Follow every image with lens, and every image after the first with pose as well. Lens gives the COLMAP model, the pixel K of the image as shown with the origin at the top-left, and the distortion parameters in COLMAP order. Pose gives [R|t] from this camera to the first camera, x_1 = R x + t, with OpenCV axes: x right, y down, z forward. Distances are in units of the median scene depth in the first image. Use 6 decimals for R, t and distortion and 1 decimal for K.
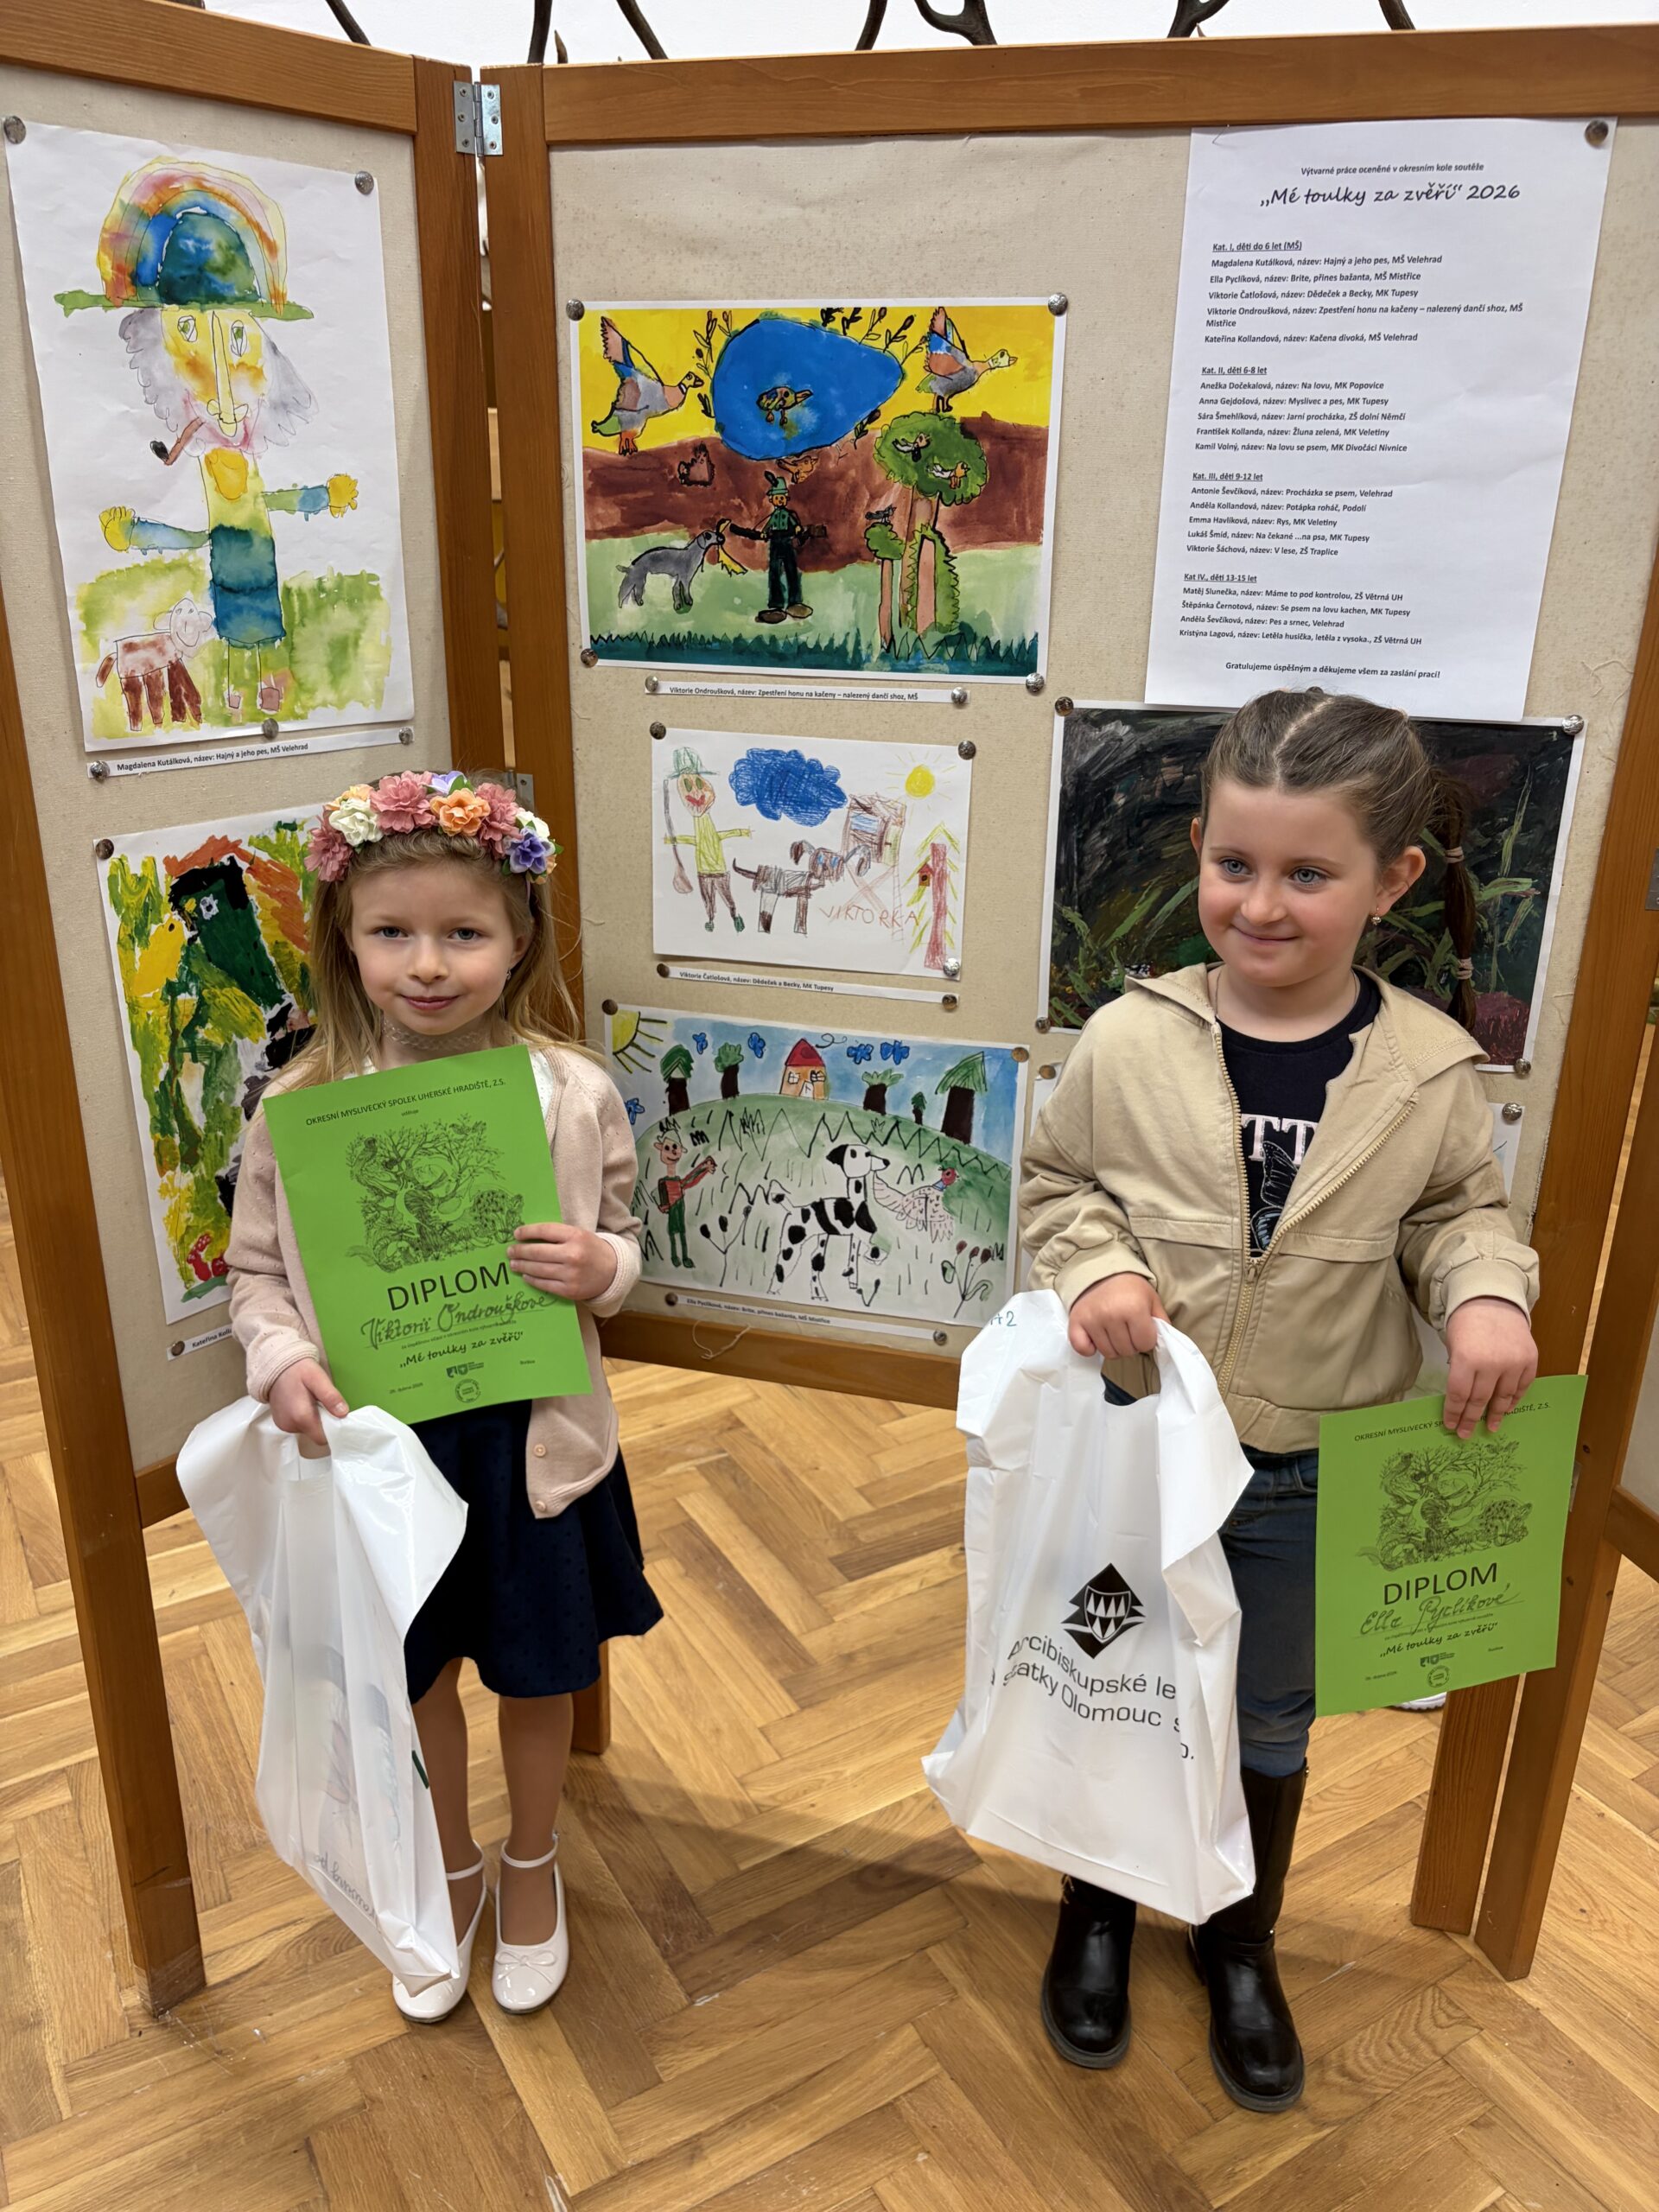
lens RADIAL K [[1674.0, 0, 829.5], [0, 1674.0, 1106.0], [0, 0, 1]] dist [0.071467, -0.225370]
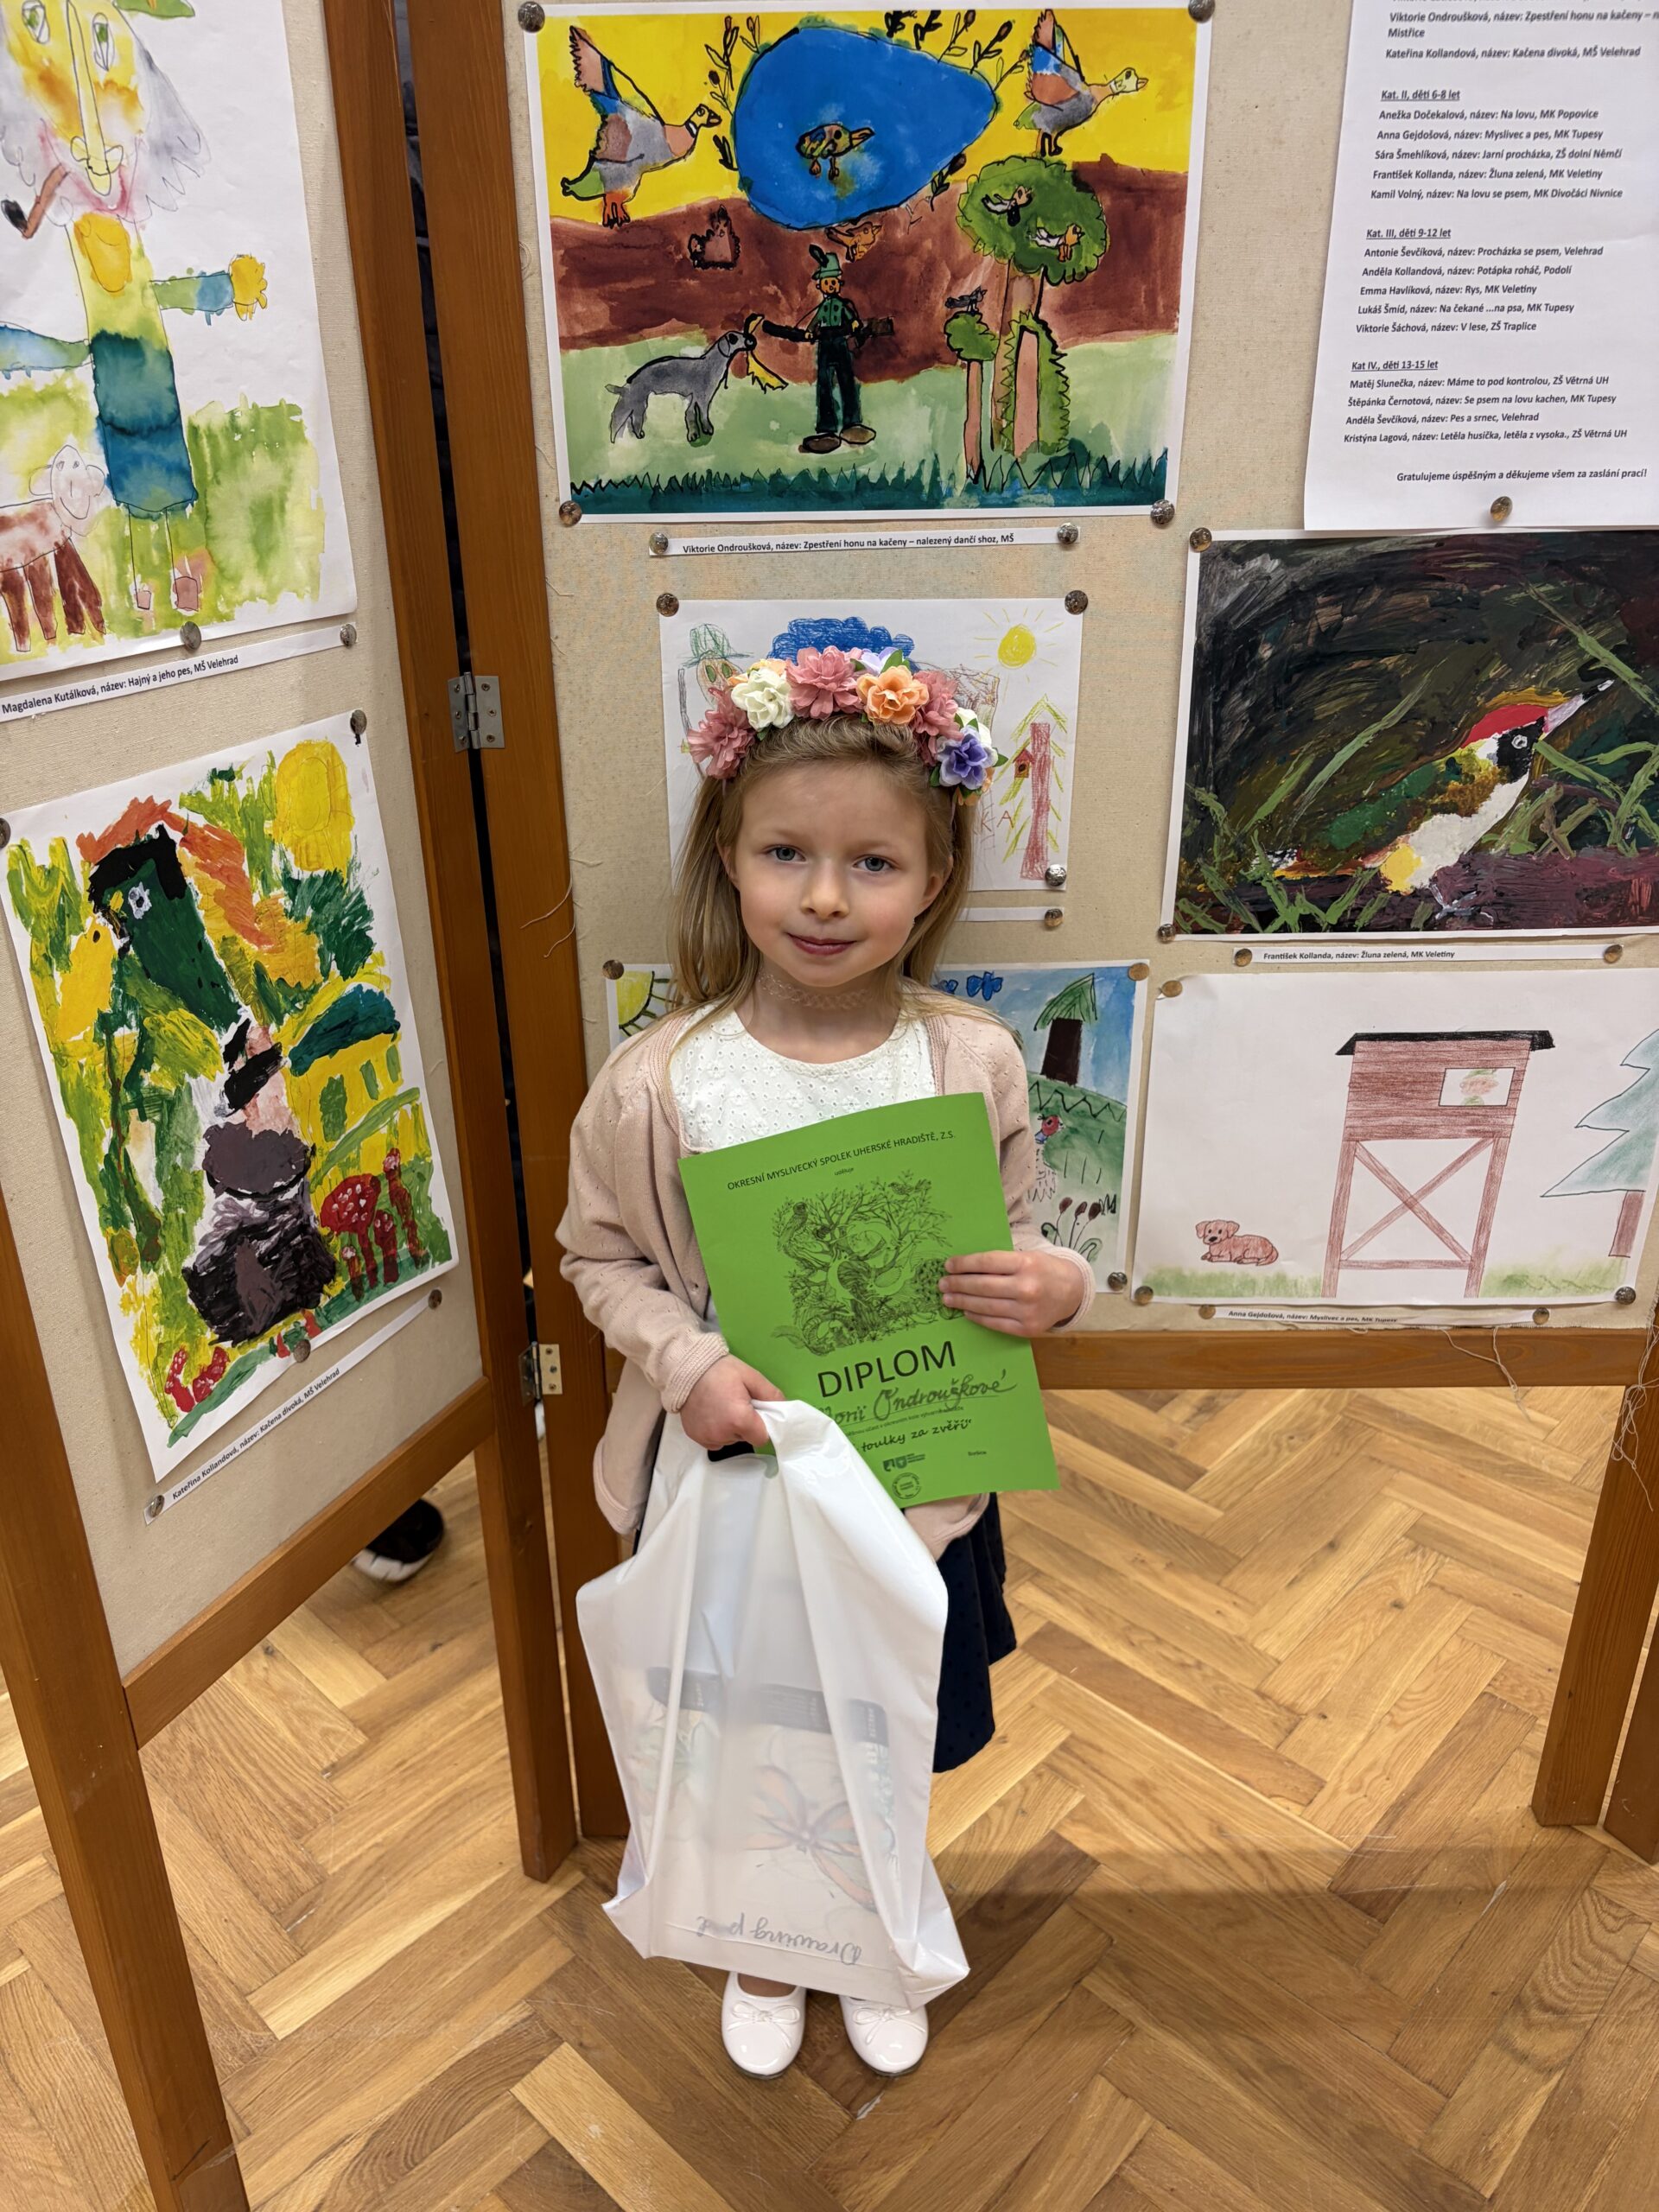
lens RADIAL K [[1694.0, 0, 832.4], [0, 1694.0, 1132.0], [0, 0, 1]] dist [-0.032299, 0.083226]
pose [[0.964713, -0.136346, 0.225254, -0.254231], [0.116873, 0.988330, 0.097693, -0.056268], [-0.235946, -0.067920, 0.969390, 0.234701]]
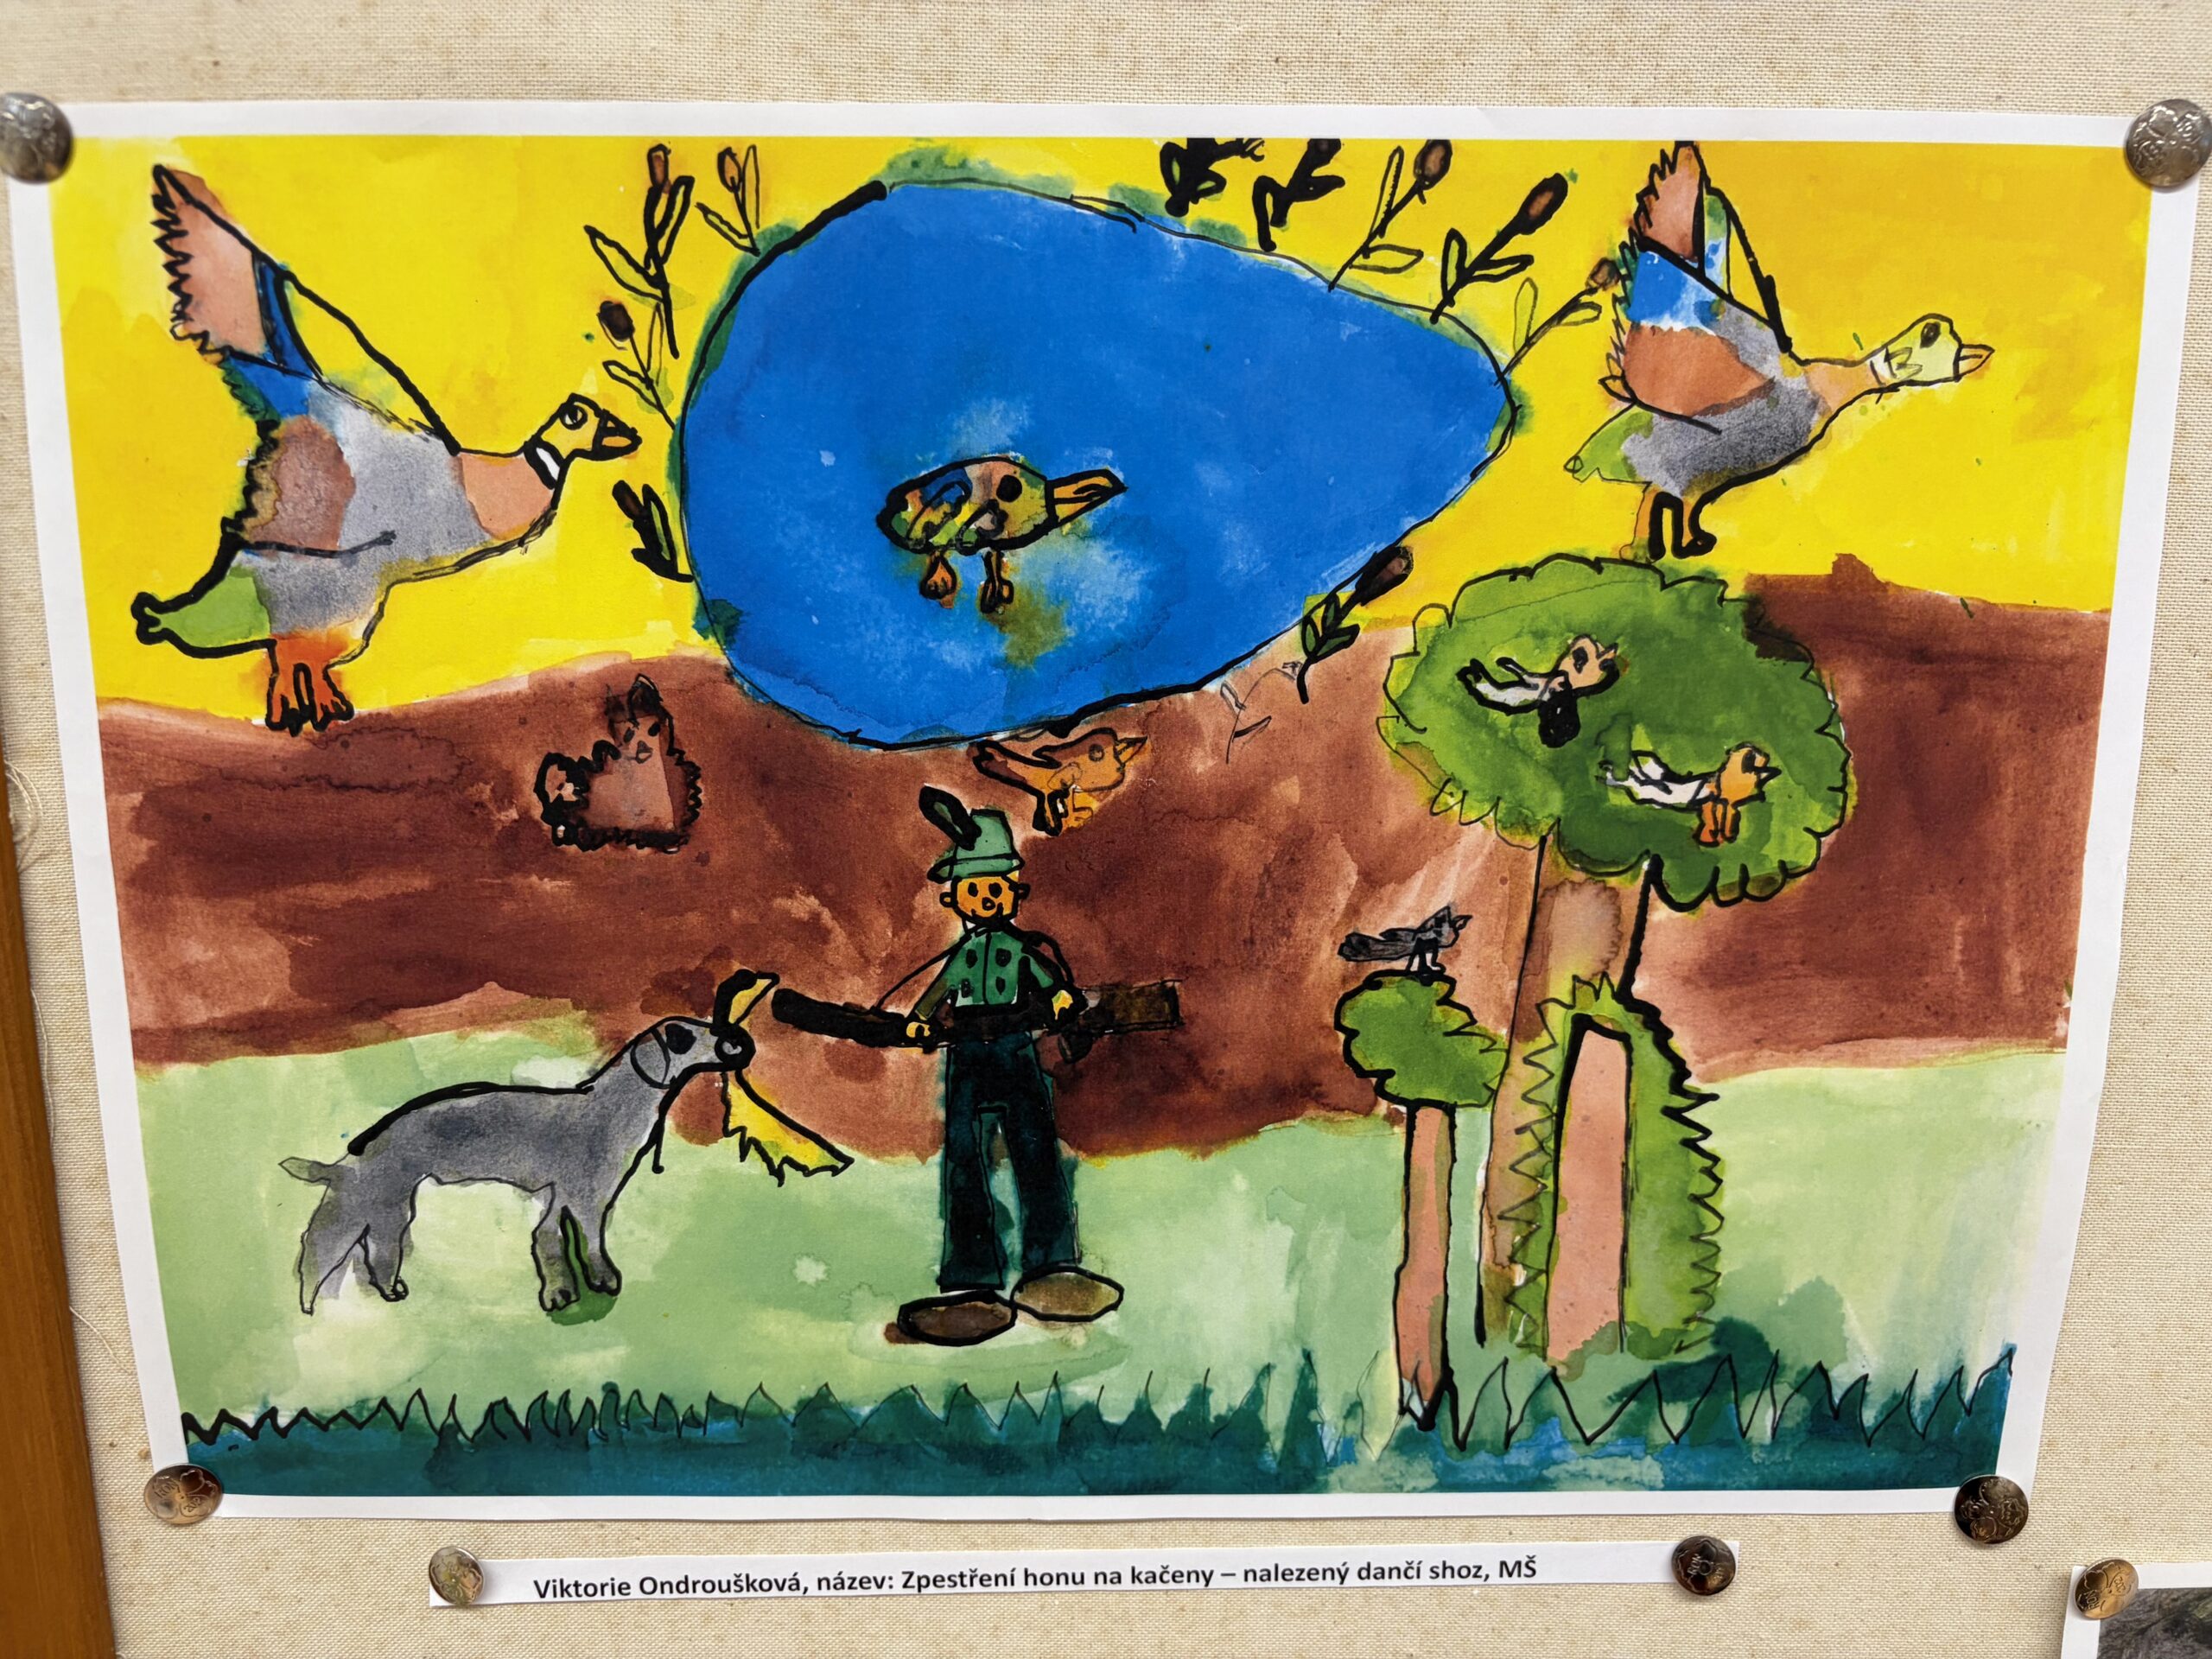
lens RADIAL K [[1665.1, 0, 1106.0], [0, 1665.1, 829.5], [0, 0, 1]] dist [0.001612, -0.007557]
pose [[0.965406, -0.057851, 0.254251, -0.073688], [0.100270, 0.982466, -0.157185, -0.331600], [-0.240700, 0.177241, 0.954279, 0.767920]]
